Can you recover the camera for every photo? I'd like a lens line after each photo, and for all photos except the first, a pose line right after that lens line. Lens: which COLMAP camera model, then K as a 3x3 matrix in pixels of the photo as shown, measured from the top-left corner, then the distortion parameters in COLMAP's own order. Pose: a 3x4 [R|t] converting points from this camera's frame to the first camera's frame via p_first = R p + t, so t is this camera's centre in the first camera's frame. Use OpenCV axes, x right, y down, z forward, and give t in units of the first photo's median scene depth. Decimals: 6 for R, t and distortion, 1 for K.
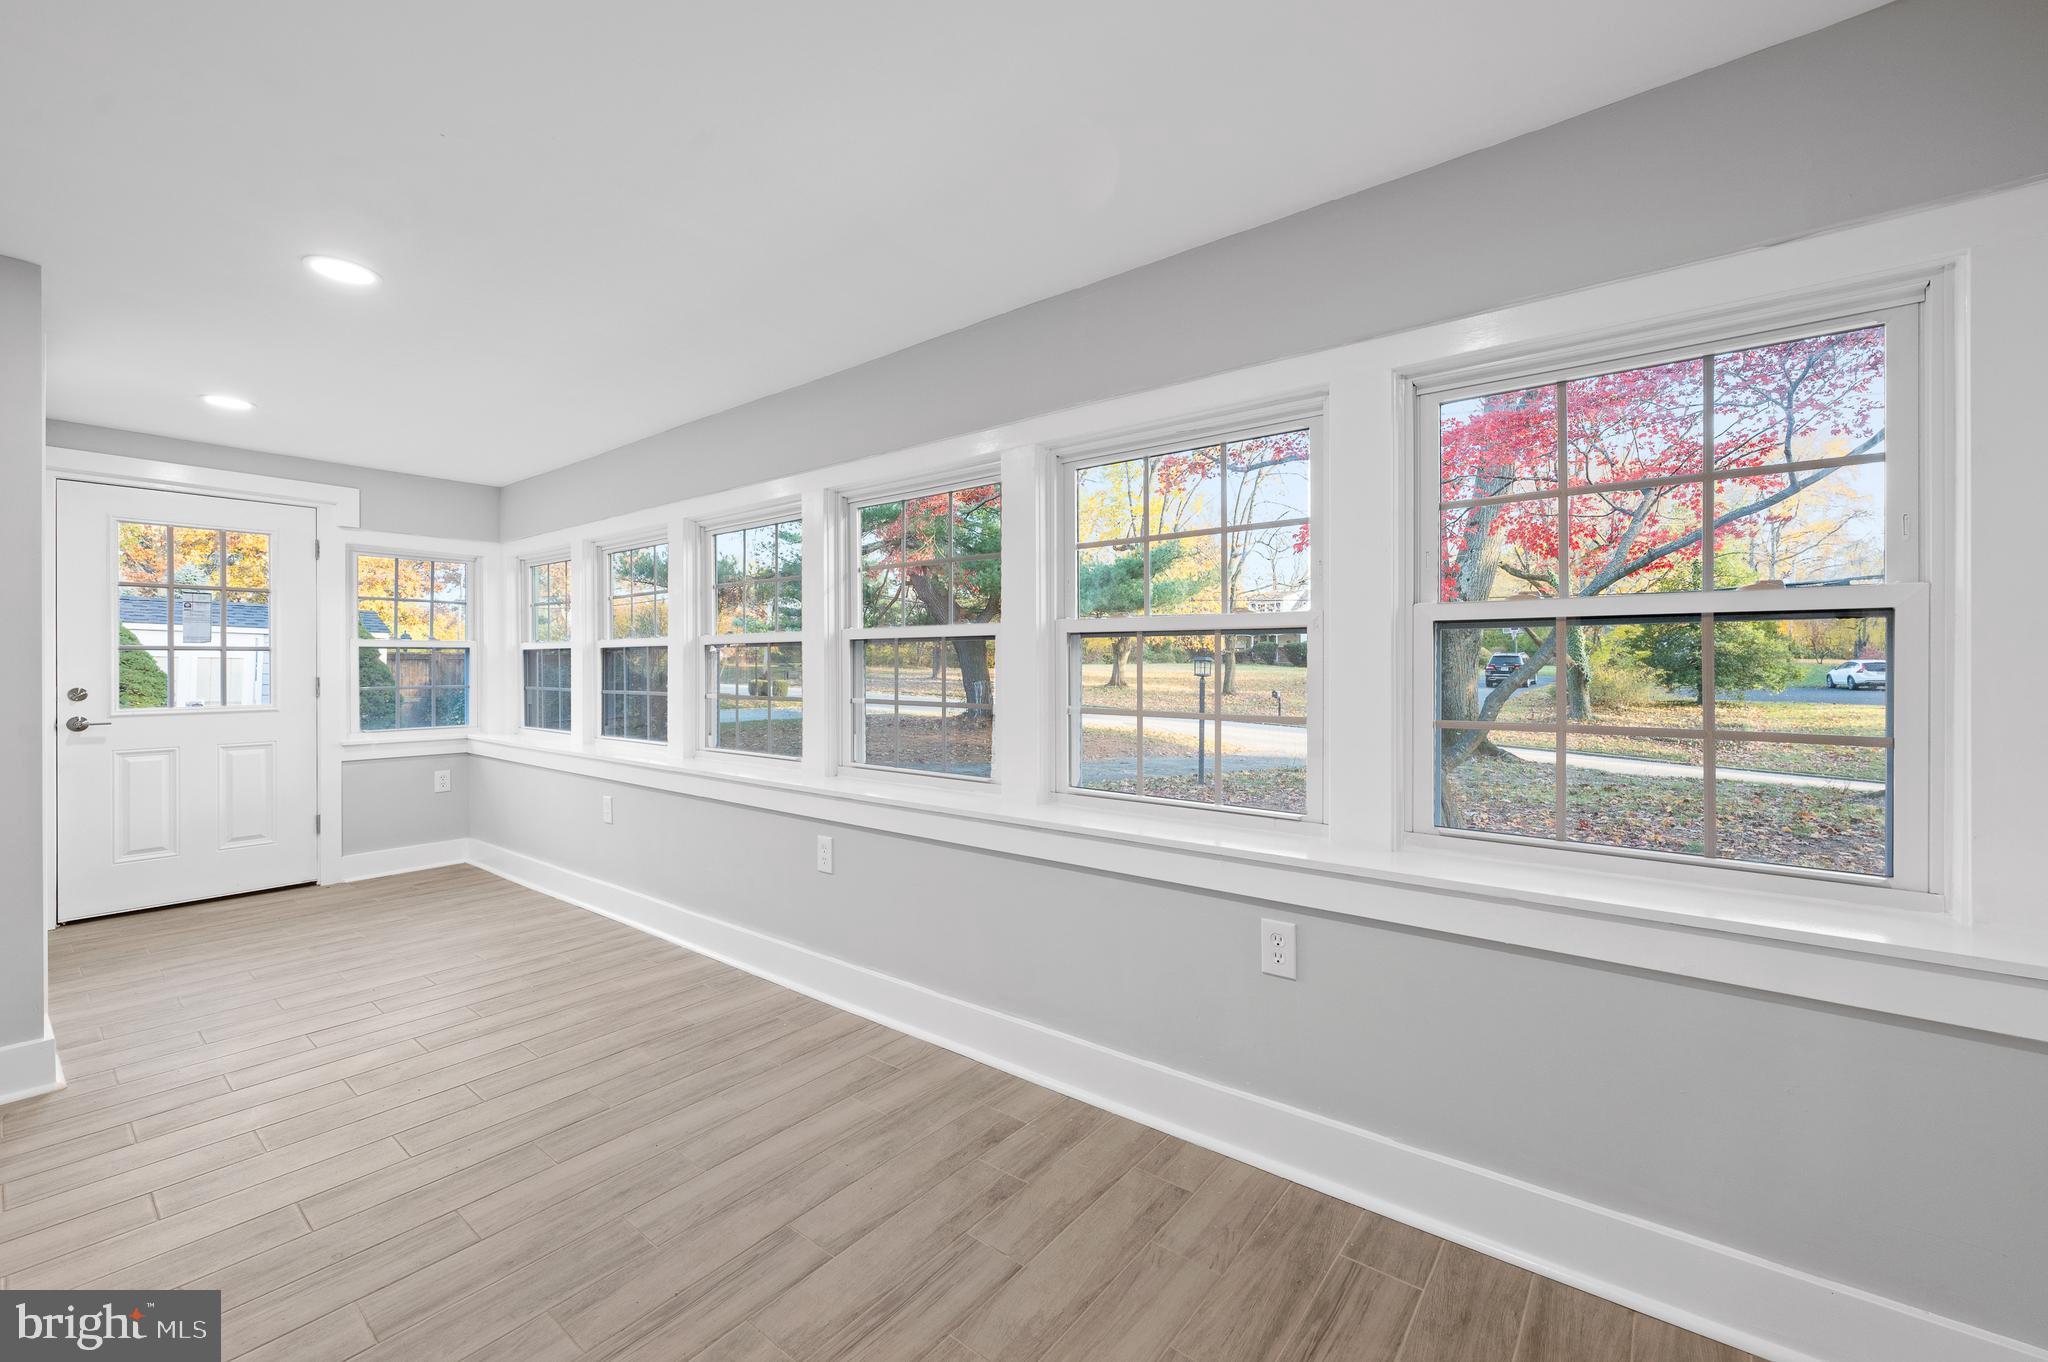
lens RADIAL K [[827.8, 0, 1036.4], [0, 827.8, 667.2], [0, 0, 1]] dist [0.006446, -0.001282]
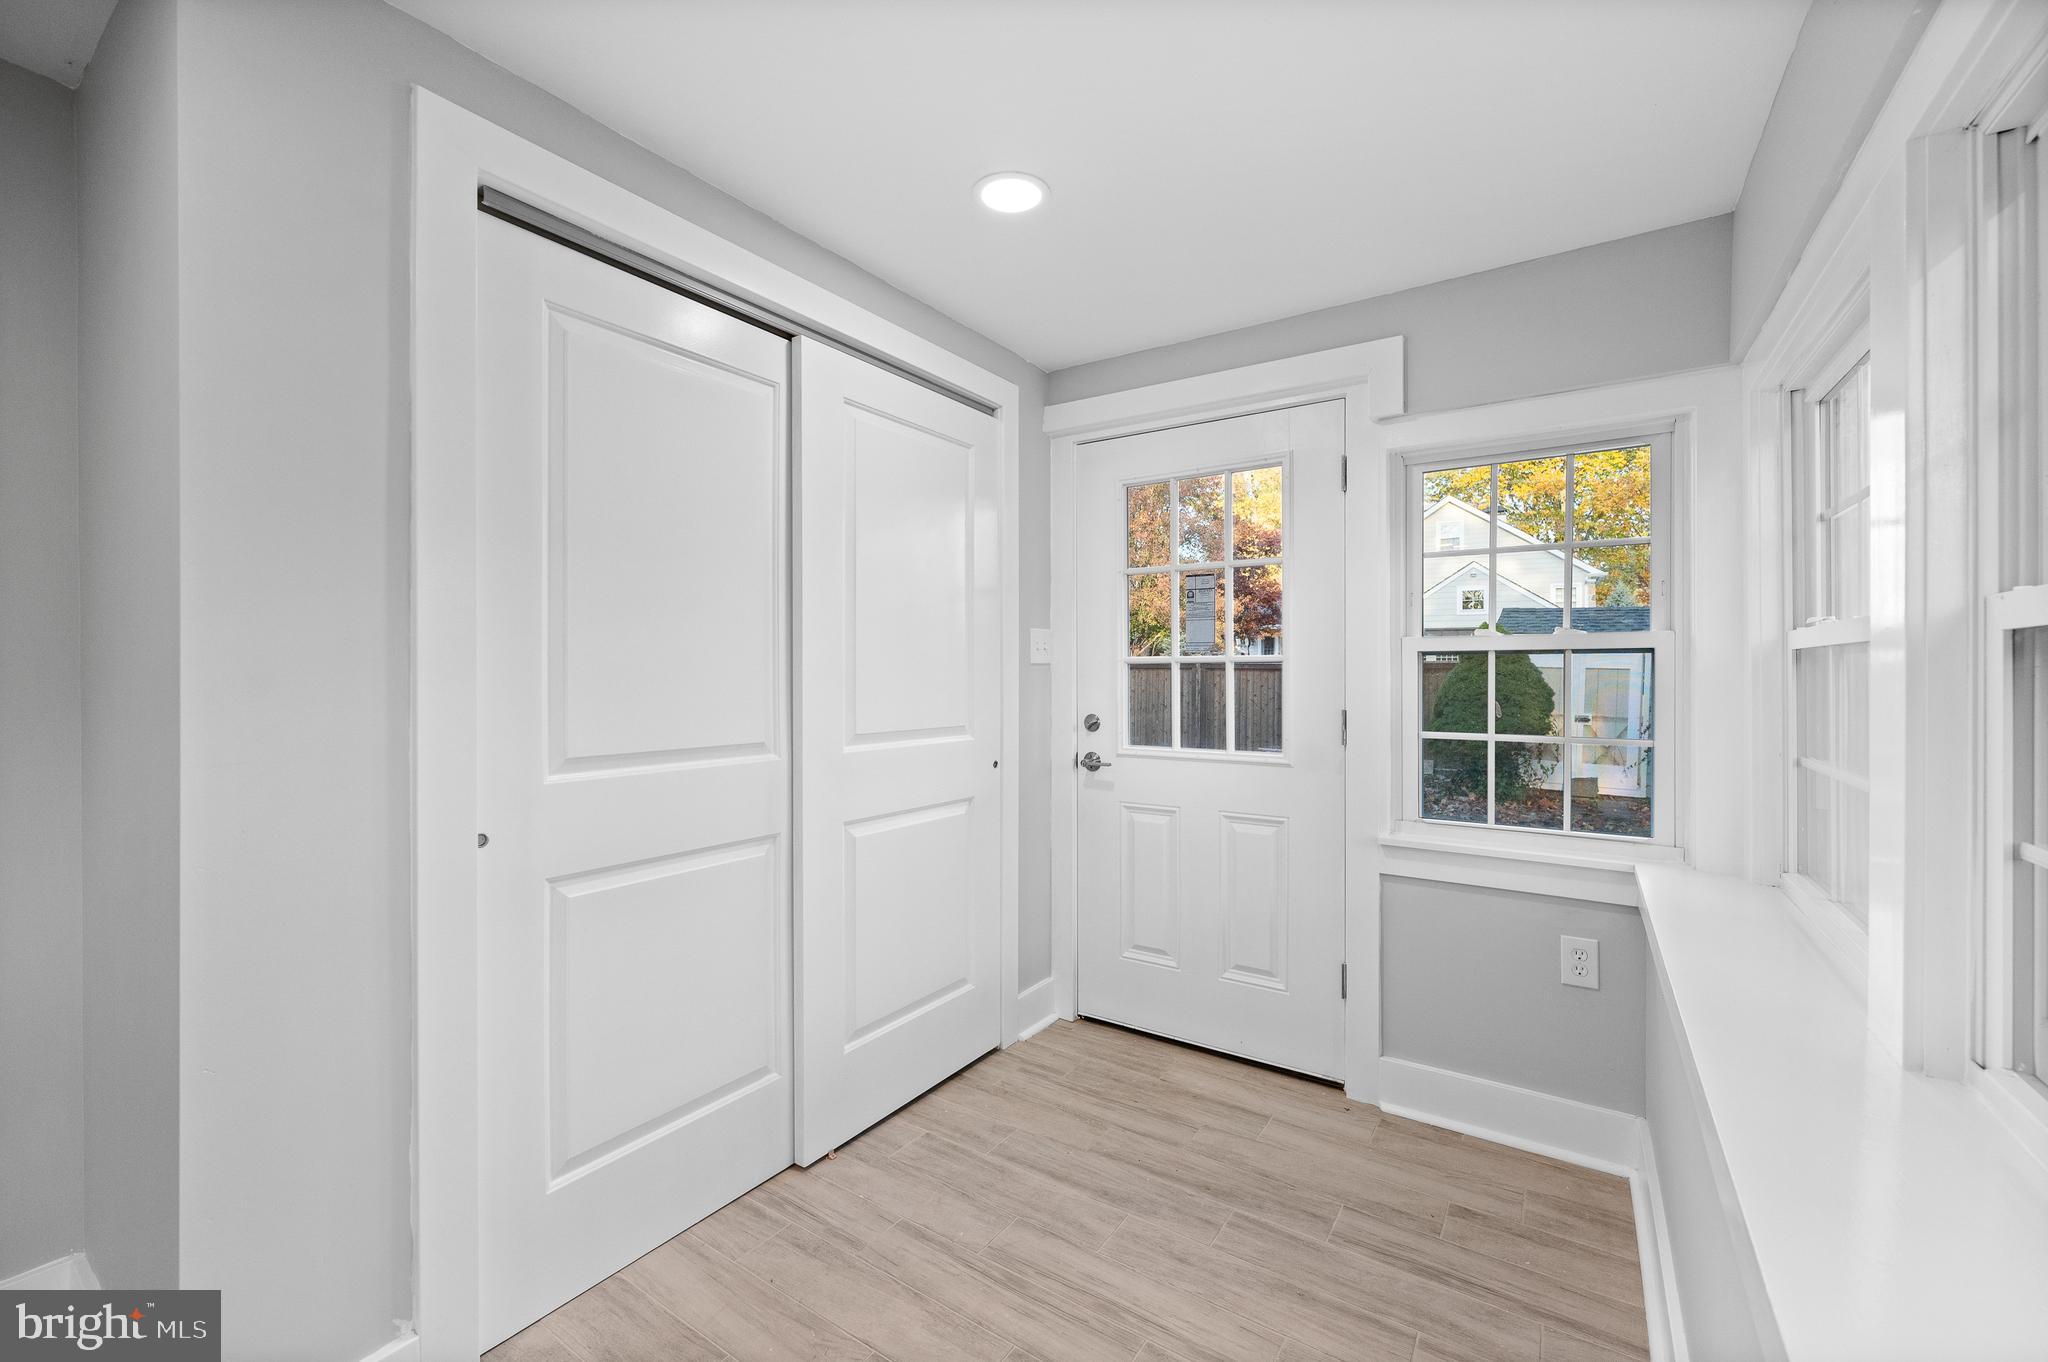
lens RADIAL K [[827.8, 0, 1026.1], [0, 827.8, 680.2], [0, 0, 1]] dist [0.006446, -0.001282]
pose [[0.082977, 0.011992, -0.996479, -0.339628], [-0.007682, 0.999906, 0.011393, -0.012049], [0.996522, 0.006710, 0.083061, 0.736241]]
